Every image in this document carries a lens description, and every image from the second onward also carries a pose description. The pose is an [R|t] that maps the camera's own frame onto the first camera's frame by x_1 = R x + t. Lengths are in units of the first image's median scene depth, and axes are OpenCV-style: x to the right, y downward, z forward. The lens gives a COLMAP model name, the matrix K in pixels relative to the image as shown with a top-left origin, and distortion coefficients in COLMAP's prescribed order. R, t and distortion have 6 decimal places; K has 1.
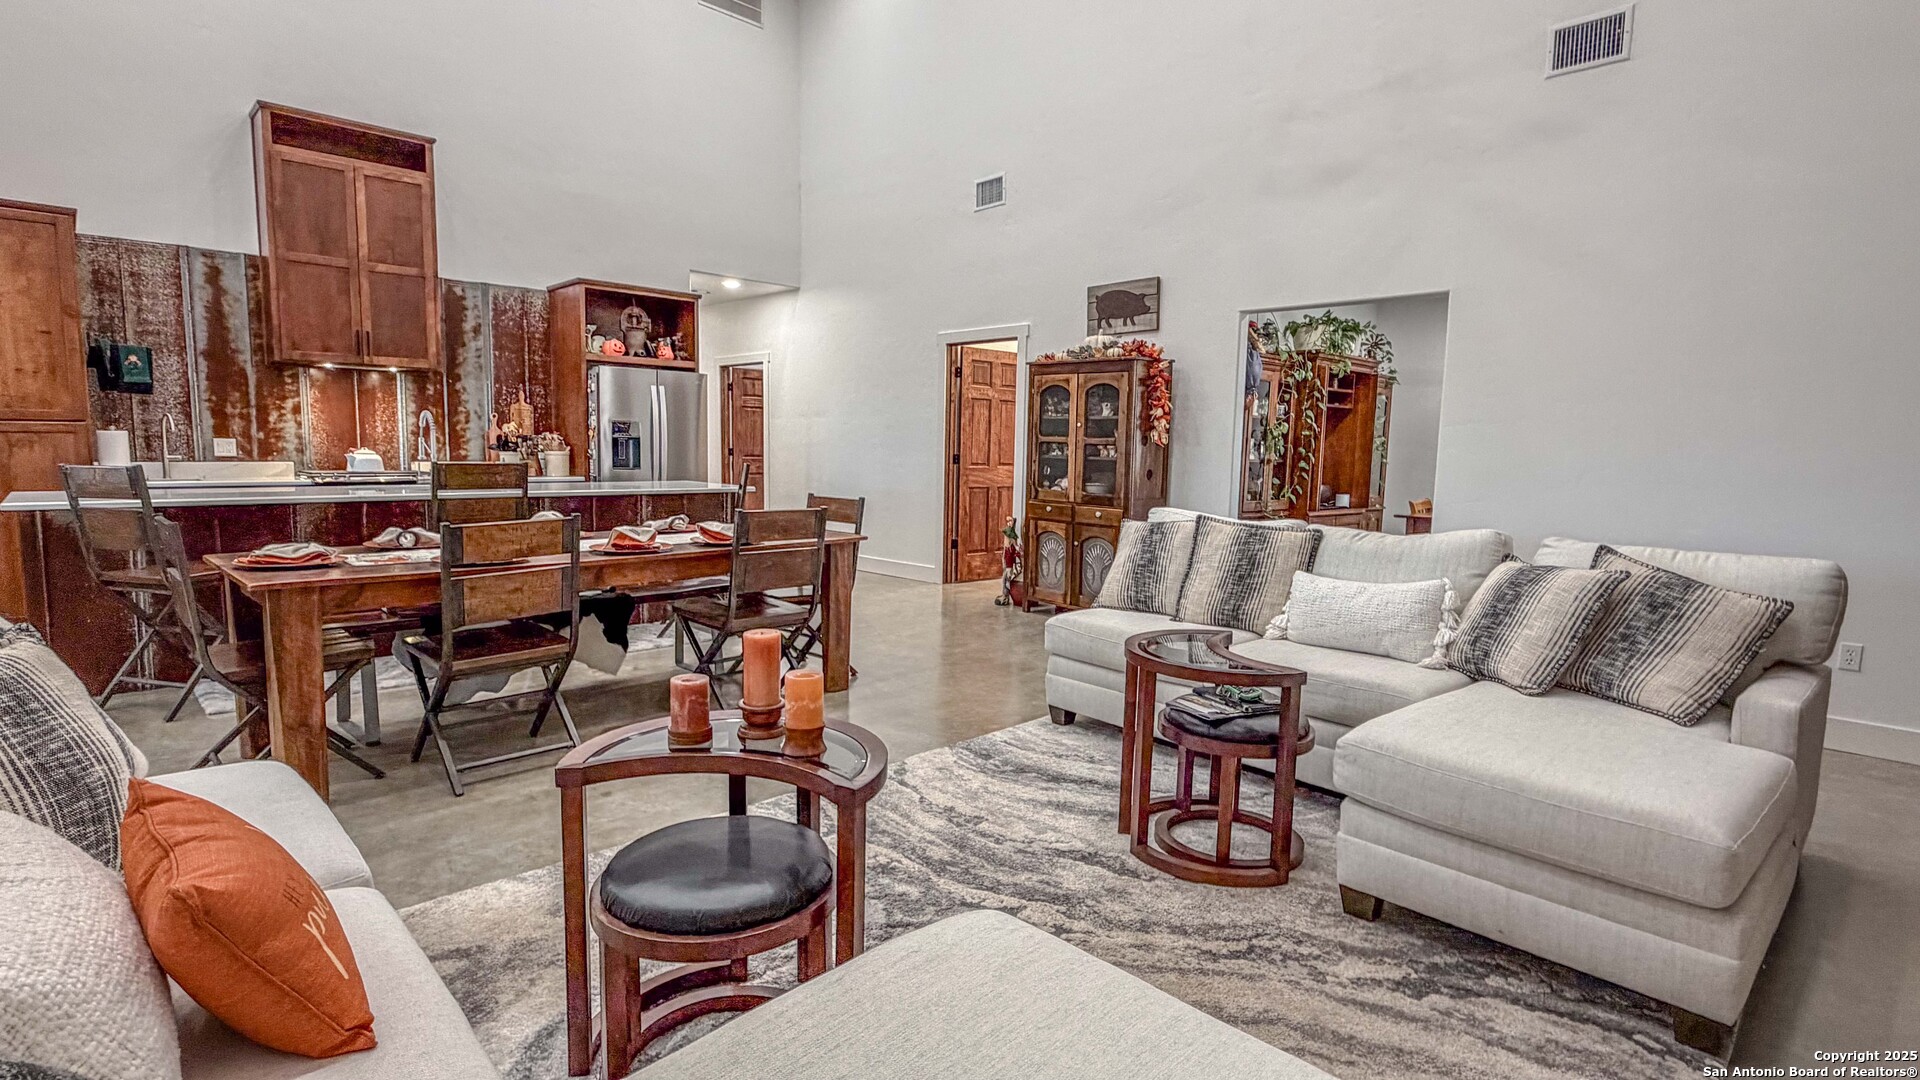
lens RADIAL K [[921.0, 0, 954.3], [0, 921.0, 544.9], [0, 0, 1]] dist [0.000189, -0.000468]
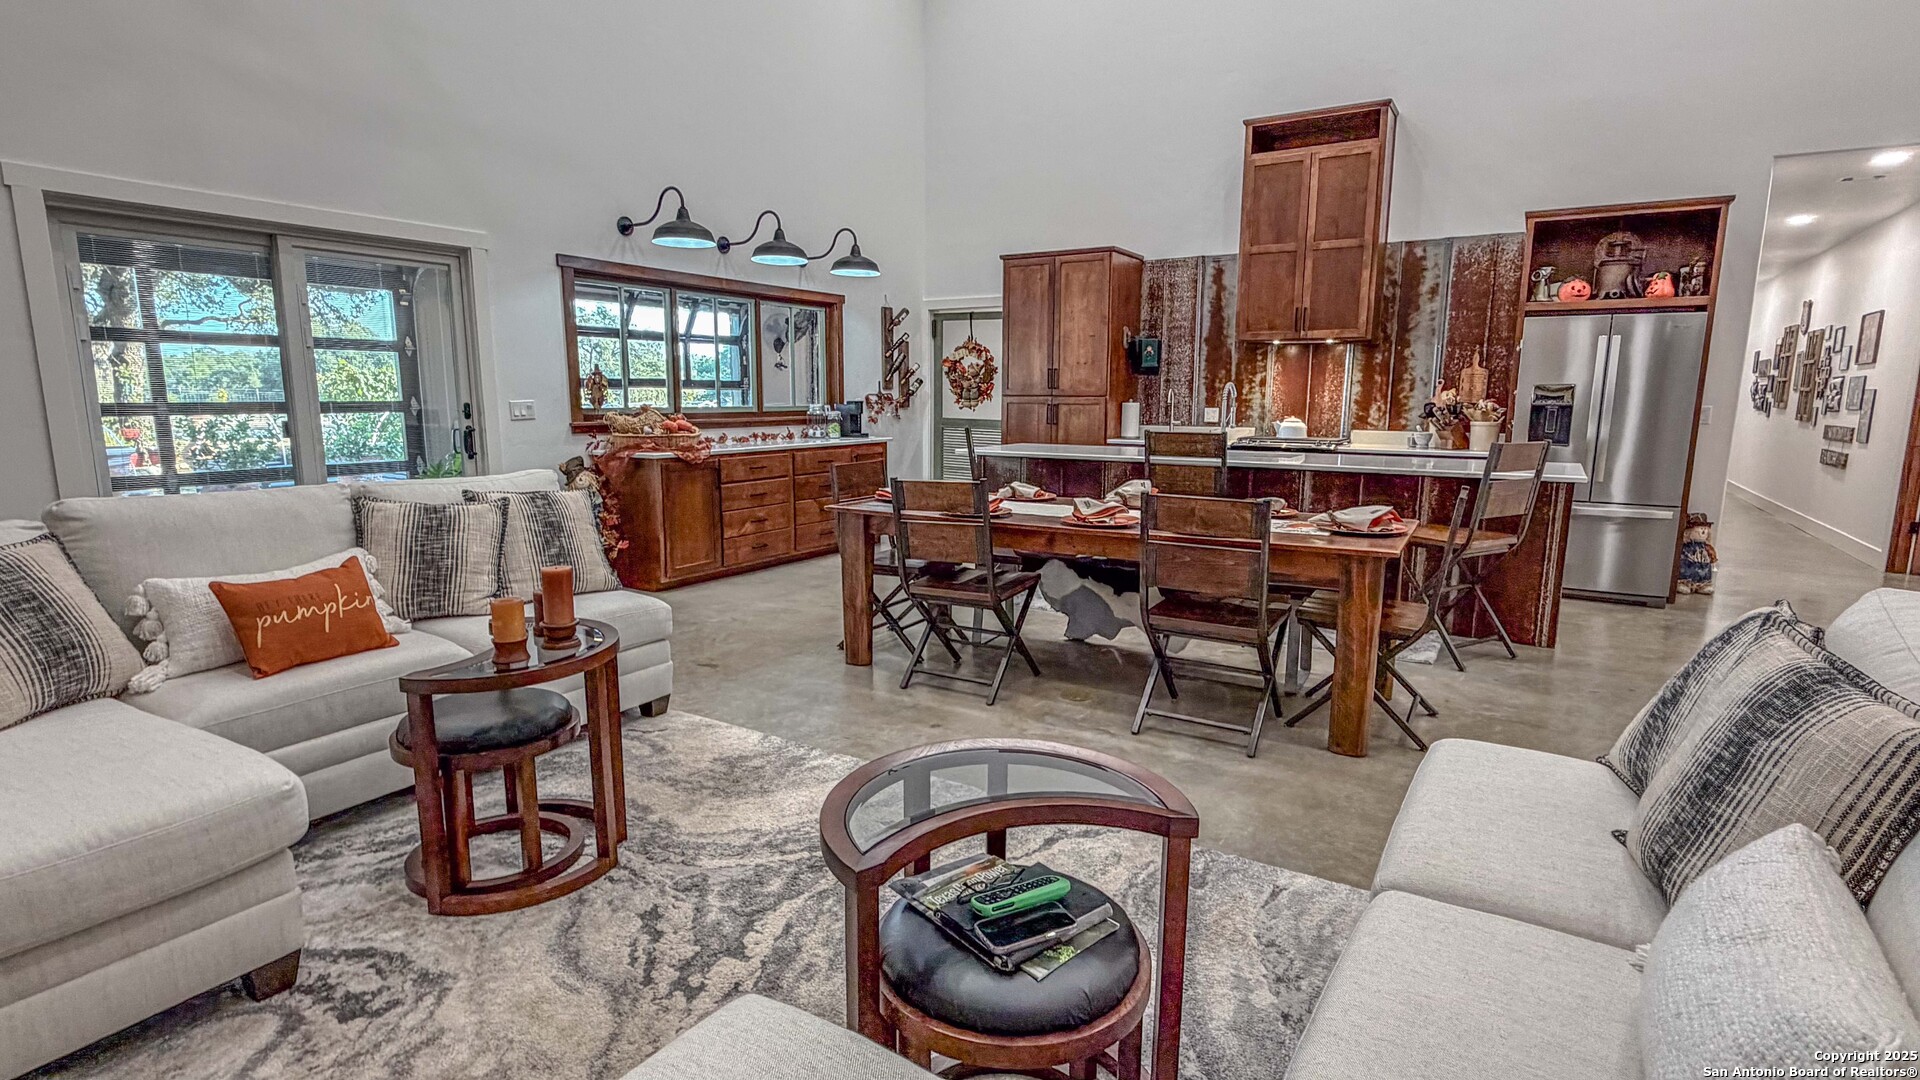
lens RADIAL K [[921.0, 0, 954.4], [0, 921.0, 542.6], [0, 0, 1]] dist [0.000189, -0.000468]
pose [[0.257066, 0.138083, -0.956478, 0.319101], [-0.105567, 0.987829, 0.114236, -0.039571], [0.960611, 0.071606, 0.268514, 0.330700]]
